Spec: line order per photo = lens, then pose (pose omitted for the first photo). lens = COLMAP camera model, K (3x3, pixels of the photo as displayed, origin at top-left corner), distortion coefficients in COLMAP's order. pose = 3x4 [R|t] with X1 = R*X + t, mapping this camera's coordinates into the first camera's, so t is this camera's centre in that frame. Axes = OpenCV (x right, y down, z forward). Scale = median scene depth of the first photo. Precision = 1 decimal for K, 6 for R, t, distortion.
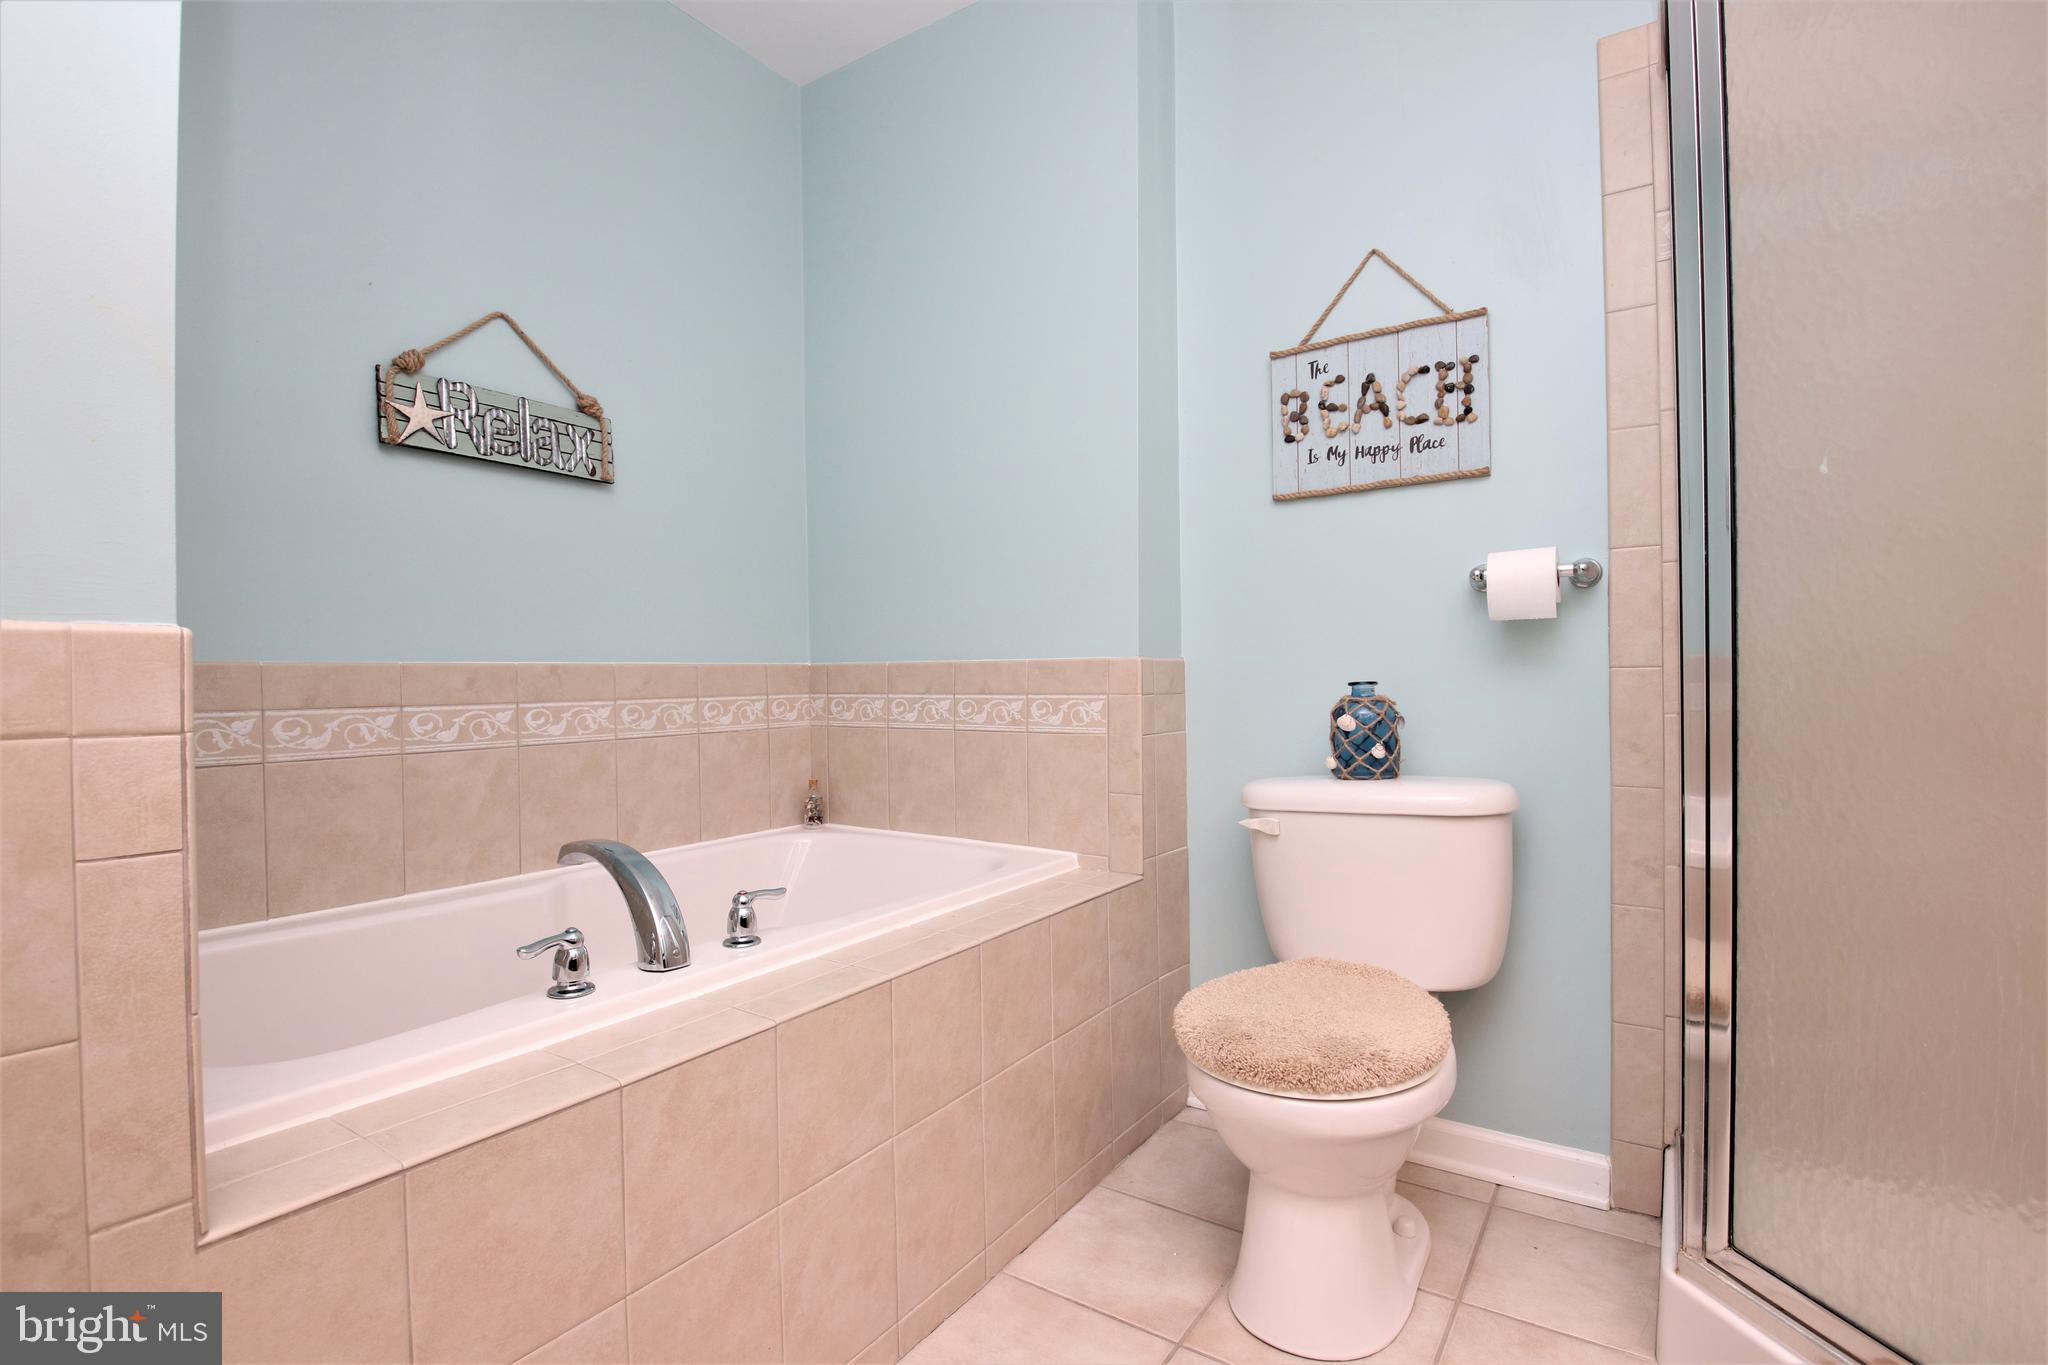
lens RADIAL K [[950.6, 0, 1011.3], [0, 950.6, 686.1], [0, 0, 1]] dist [0.021030, -0.032466]
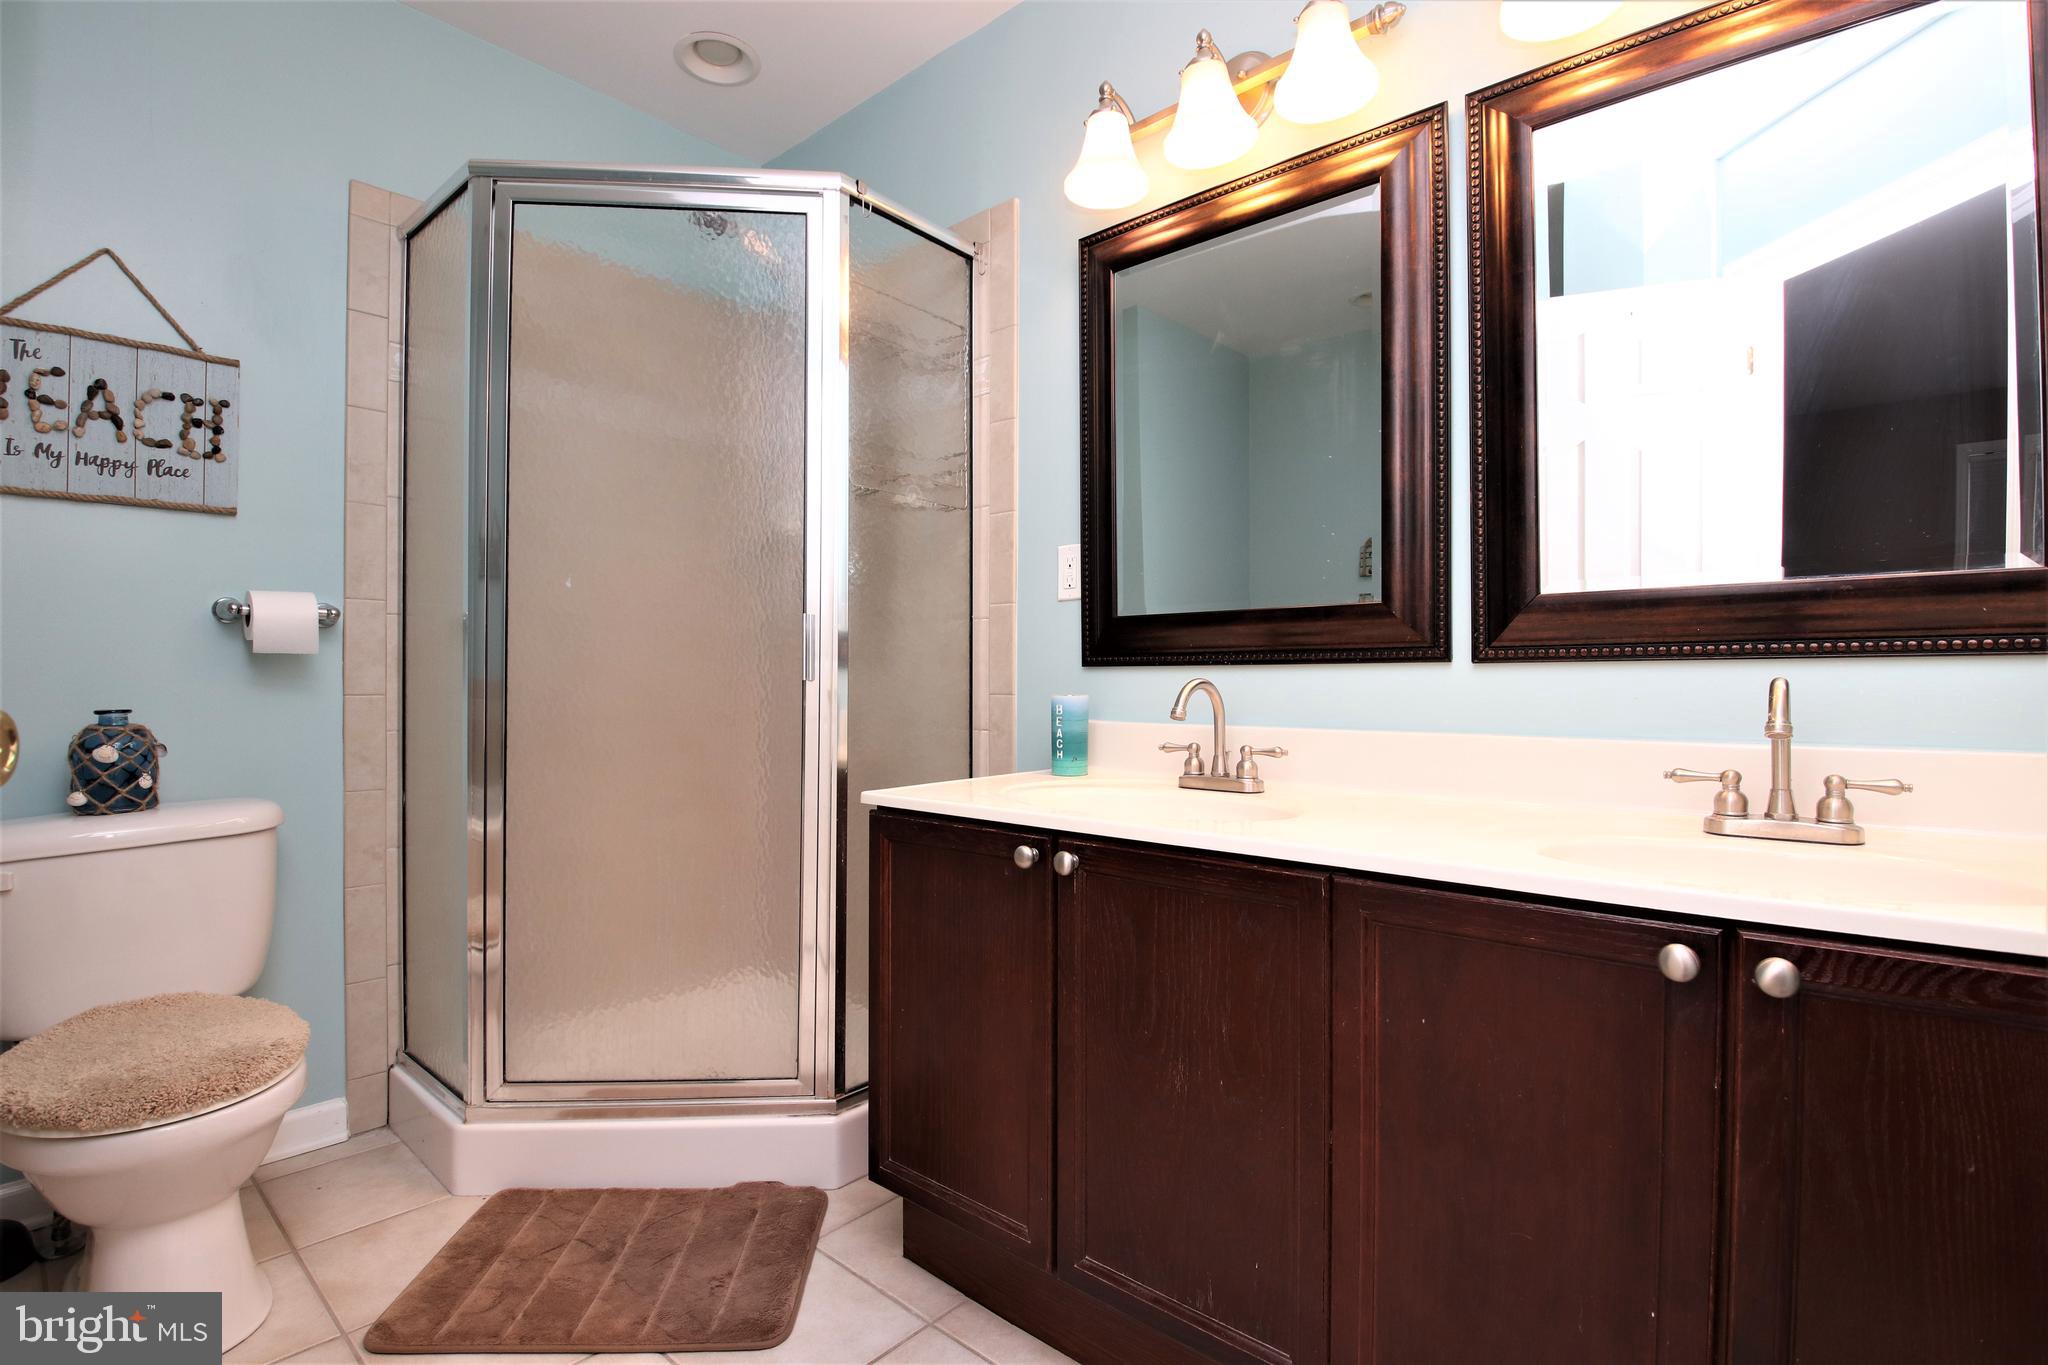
lens RADIAL K [[954.9, 0, 1029.5], [0, 954.9, 686.8], [0, 0, 1]] dist [0.029442, -0.039022]
pose [[0.119895, 0.005083, 0.992774, -0.448410], [0.000316, 0.999987, -0.005158, -0.021913], [-0.992786, 0.000932, 0.119892, -0.015101]]
